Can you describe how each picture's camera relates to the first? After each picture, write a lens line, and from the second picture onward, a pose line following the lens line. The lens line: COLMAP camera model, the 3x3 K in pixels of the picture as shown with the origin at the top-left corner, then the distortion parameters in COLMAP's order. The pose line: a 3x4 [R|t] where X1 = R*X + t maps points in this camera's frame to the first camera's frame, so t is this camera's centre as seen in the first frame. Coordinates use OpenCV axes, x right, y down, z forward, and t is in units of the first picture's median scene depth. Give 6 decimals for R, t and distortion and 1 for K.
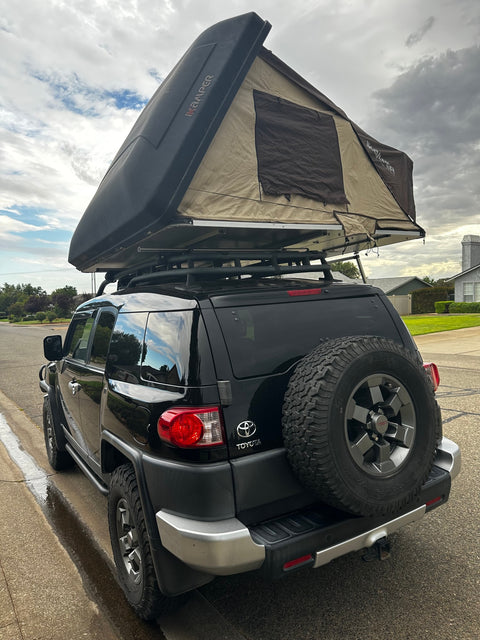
lens RADIAL K [[460.4, 0, 240.9], [0, 460.4, 316.6], [0, 0, 1]] dist [0.000951, -0.000059]
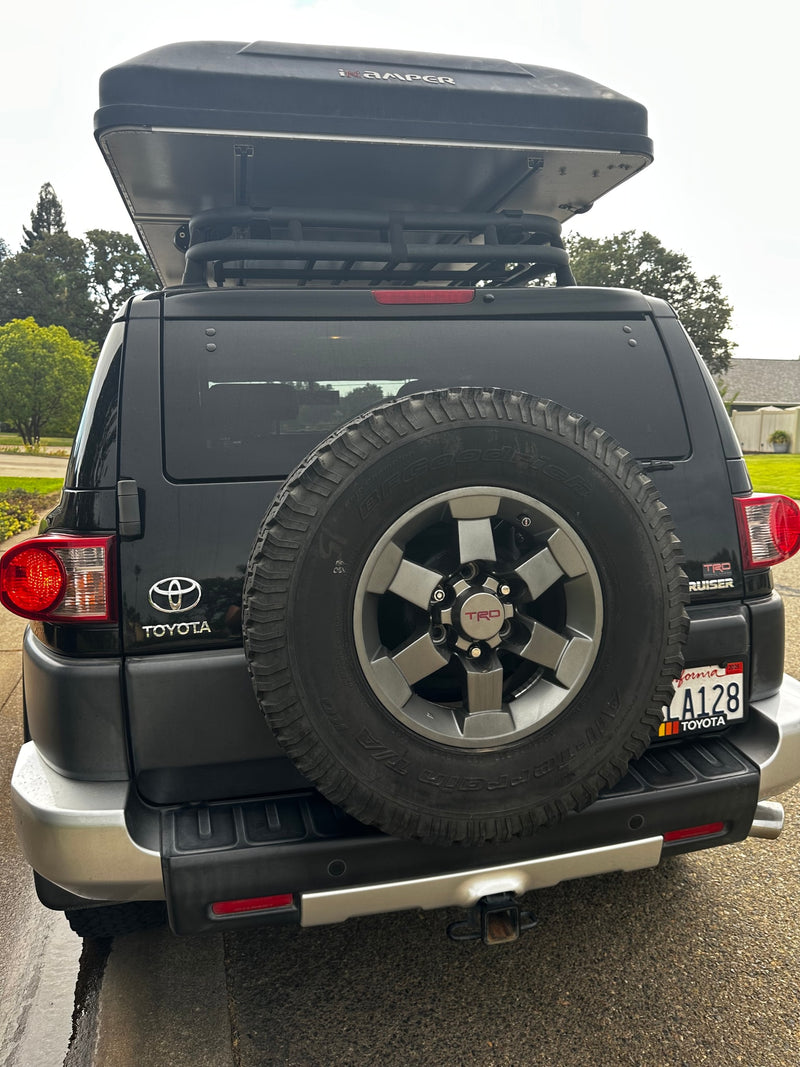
lens RADIAL K [[767.5, 0, 394.2], [0, 767.5, 541.4], [0, 0, 1]] dist [0.000951, -0.000059]
pose [[0.947984, 0.076002, -0.309112, 0.432794], [-0.037554, 0.991000, 0.128488, 0.093572], [0.316095, -0.110196, 0.942306, 0.389191]]
